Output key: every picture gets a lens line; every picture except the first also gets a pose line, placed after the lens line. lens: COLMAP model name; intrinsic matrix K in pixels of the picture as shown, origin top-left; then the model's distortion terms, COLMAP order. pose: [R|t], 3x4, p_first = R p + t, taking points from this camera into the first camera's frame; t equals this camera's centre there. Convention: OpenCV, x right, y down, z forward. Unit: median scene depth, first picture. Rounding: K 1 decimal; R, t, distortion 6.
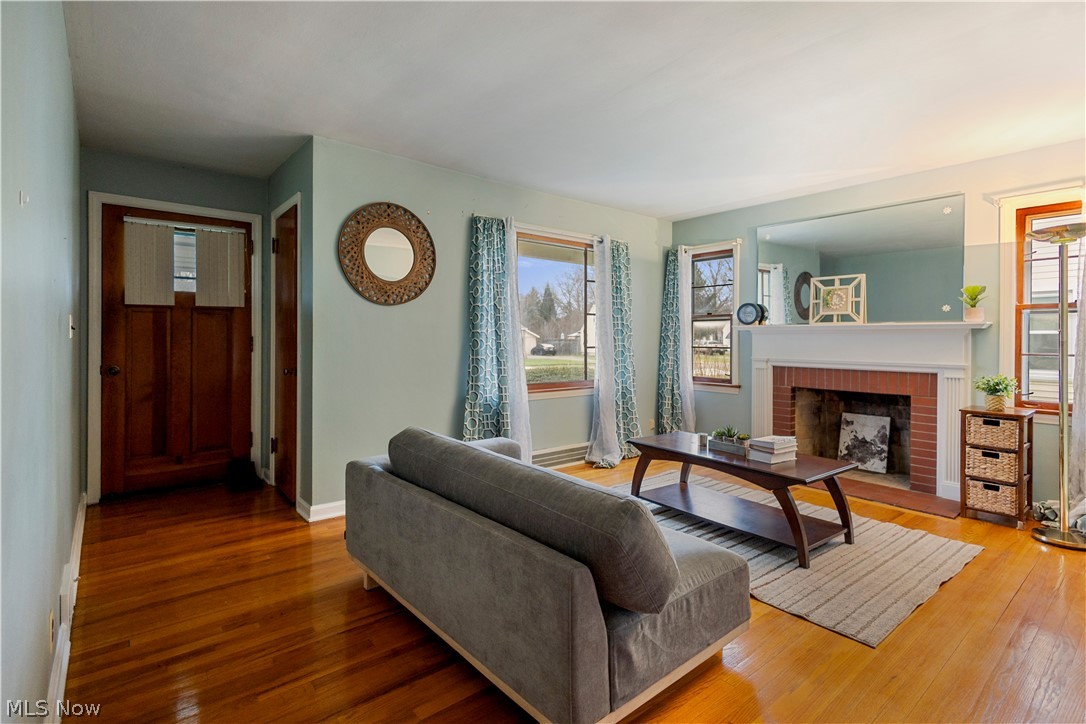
lens RADIAL K [[521.2, 0, 543.4], [0, 521.2, 338.0], [0, 0, 1]] dist [0.002506, 0.000925]
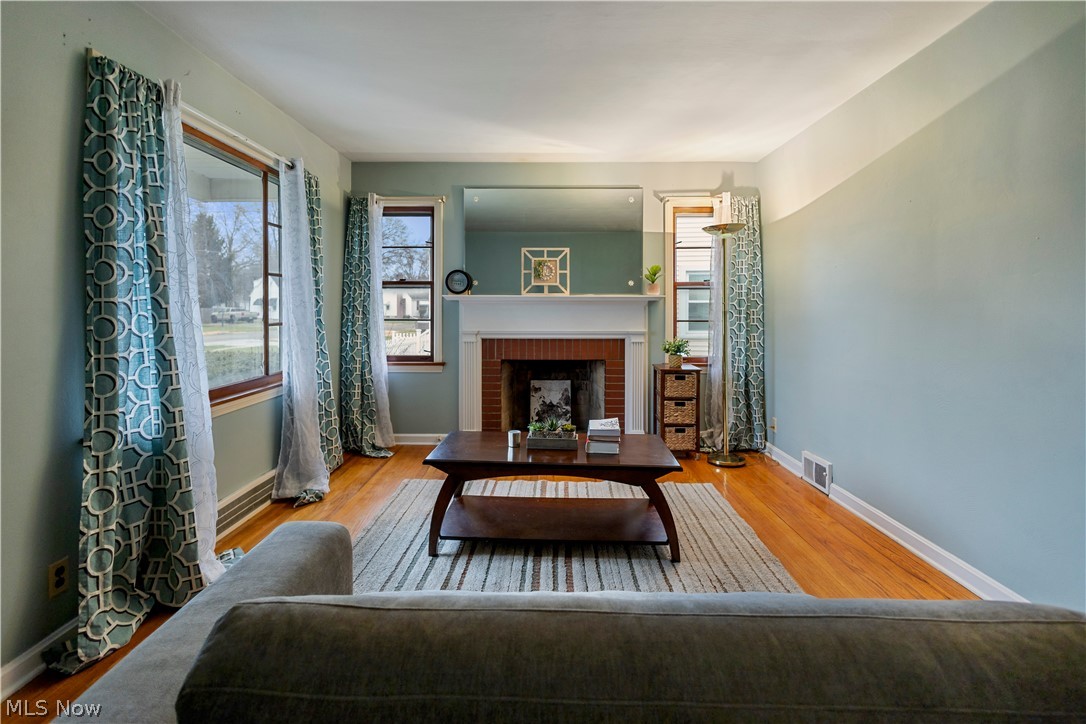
lens RADIAL K [[510.6, 0, 543.7], [0, 510.6, 305.5], [0, 0, 1]] dist [-0.002347, 0.000208]
pose [[0.644054, -0.002034, 0.764977, -0.208685], [0.001529, 0.999998, 0.001371, -0.007719], [-0.764978, 0.000287, 0.644056, 0.369984]]
